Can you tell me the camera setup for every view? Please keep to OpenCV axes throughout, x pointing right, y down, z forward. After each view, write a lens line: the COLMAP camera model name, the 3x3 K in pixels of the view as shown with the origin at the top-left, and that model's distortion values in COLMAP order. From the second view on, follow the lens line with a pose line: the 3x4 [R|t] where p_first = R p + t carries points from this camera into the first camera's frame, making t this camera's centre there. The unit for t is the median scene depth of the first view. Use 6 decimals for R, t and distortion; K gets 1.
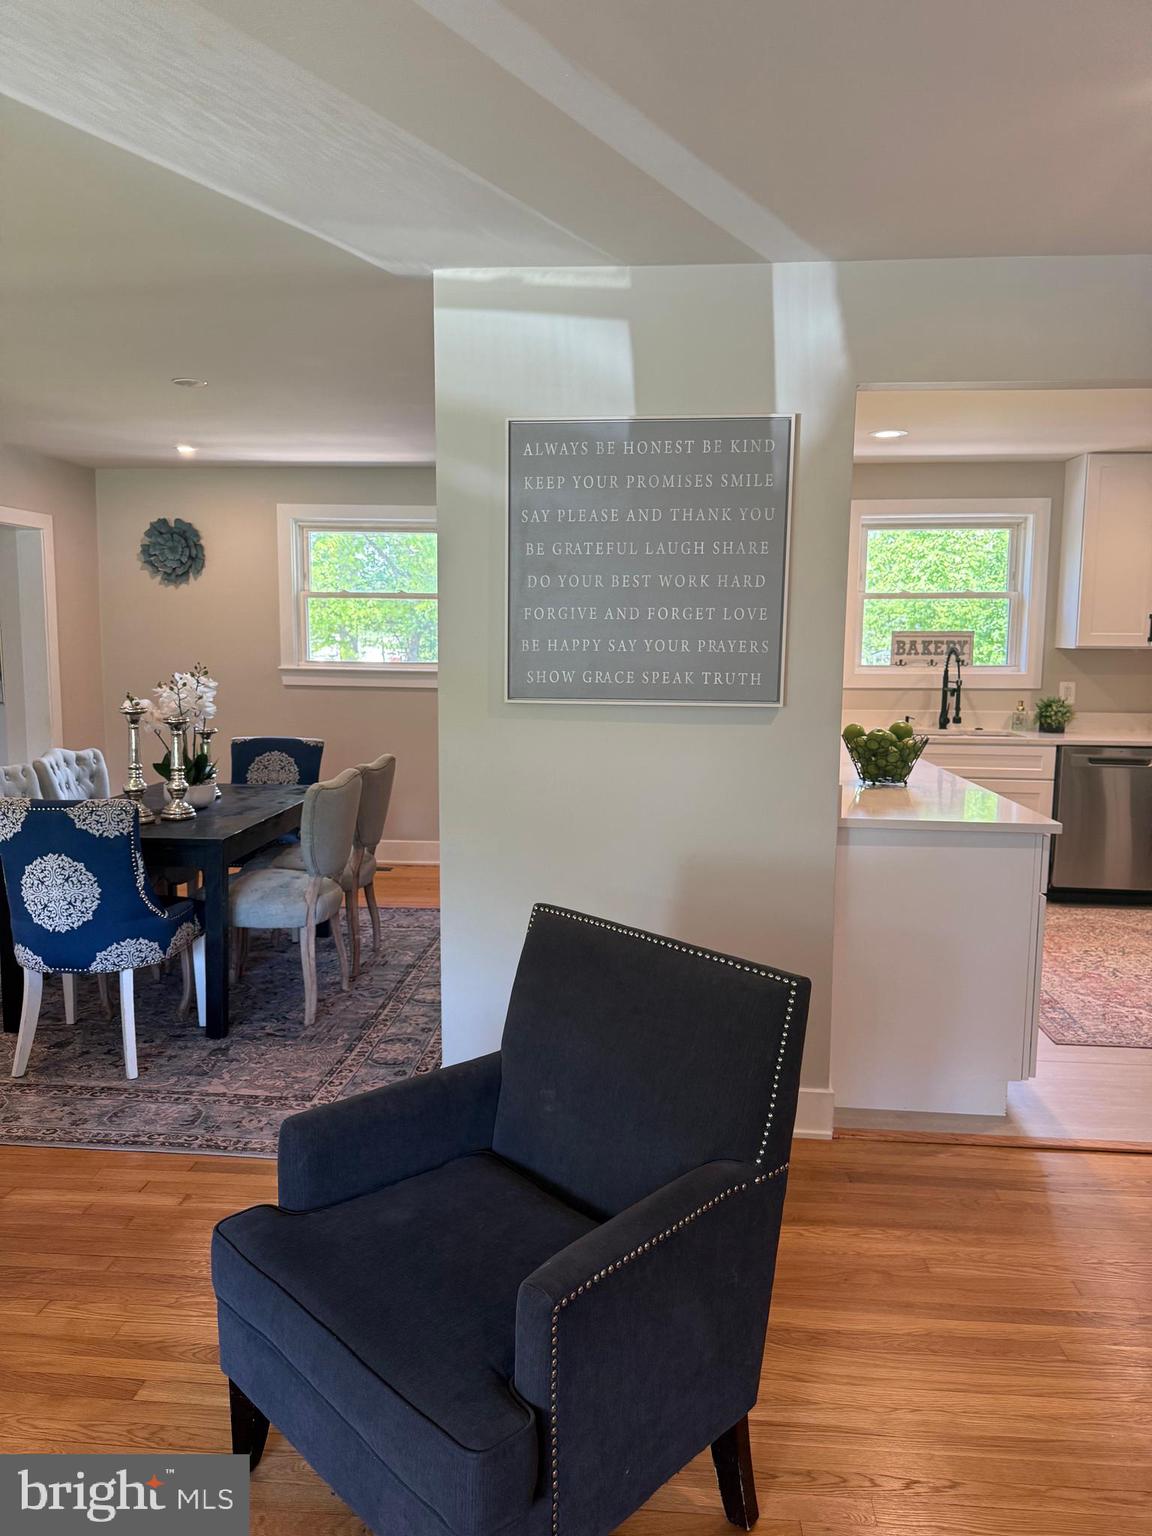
lens RADIAL K [[1092.5, 0, 578.5], [0, 1092.5, 761.3], [0, 0, 1]] dist [0.074341, -0.090826]
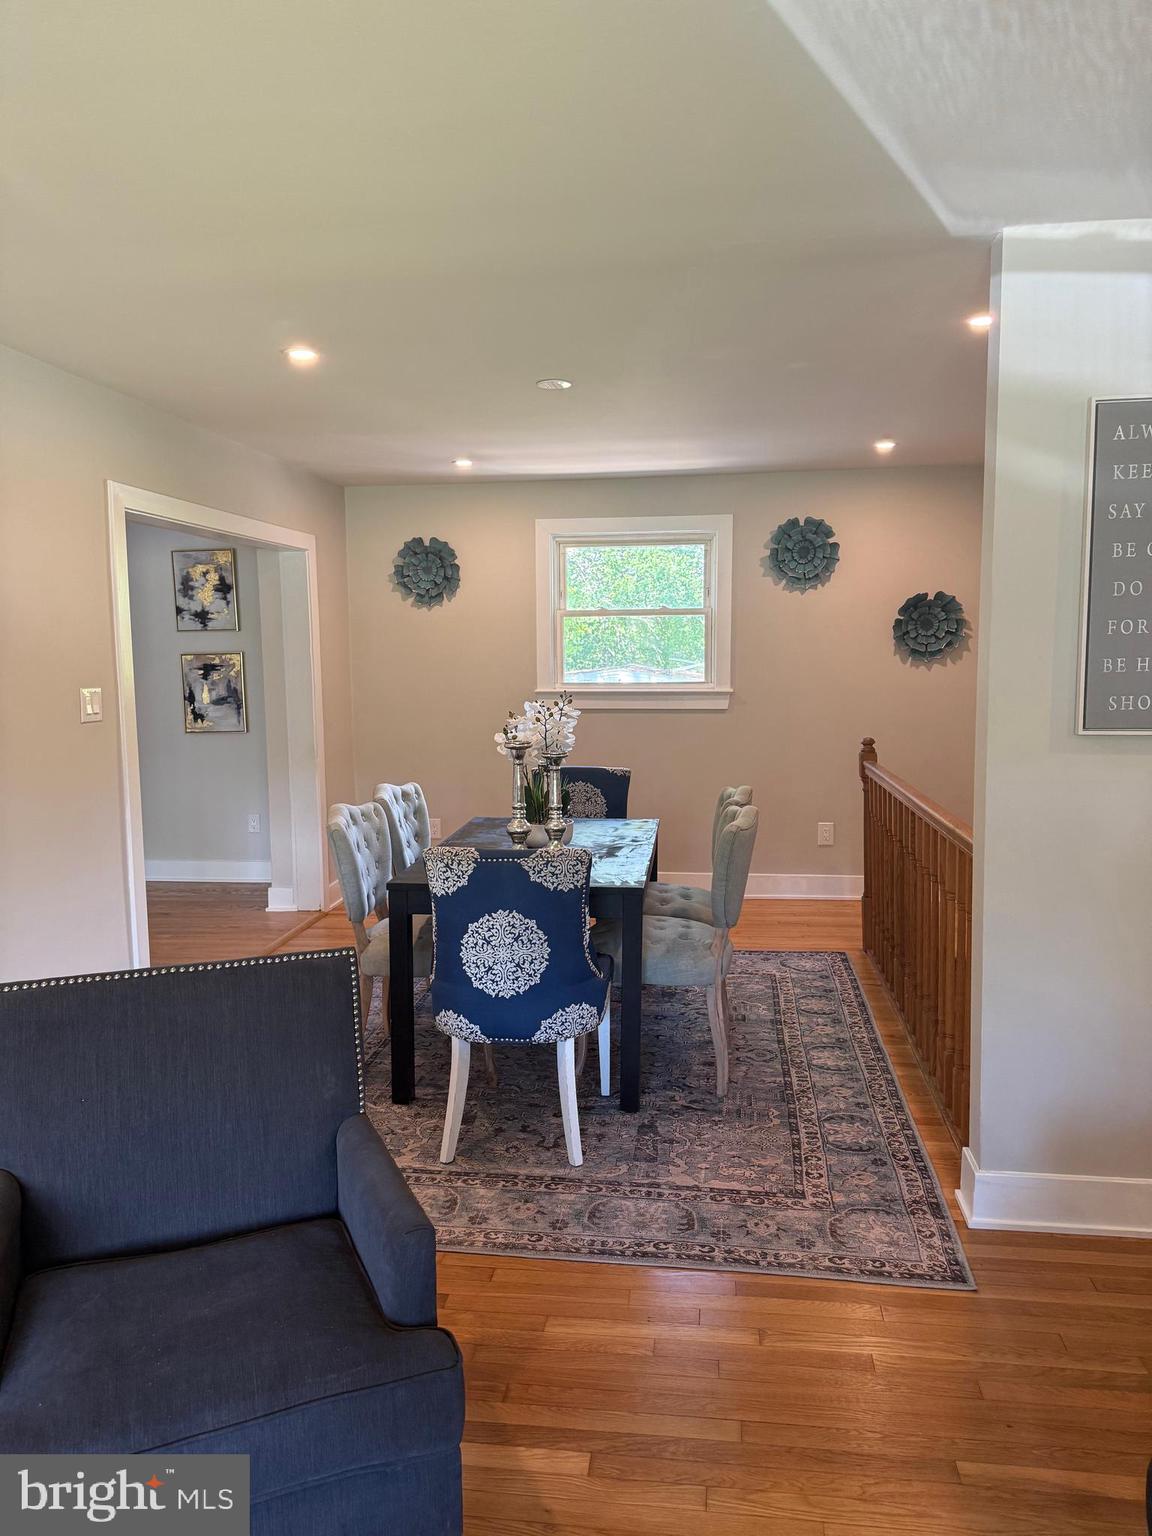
lens RADIAL K [[1092.5, 0, 605.8], [0, 1092.5, 752.6], [0, 0, 1]] dist [0.074341, -0.090826]
pose [[0.999108, -0.012456, -0.040351, -0.332918], [0.011578, 0.999692, -0.021937, -0.020893], [0.040612, 0.021450, 0.998945, 0.116608]]
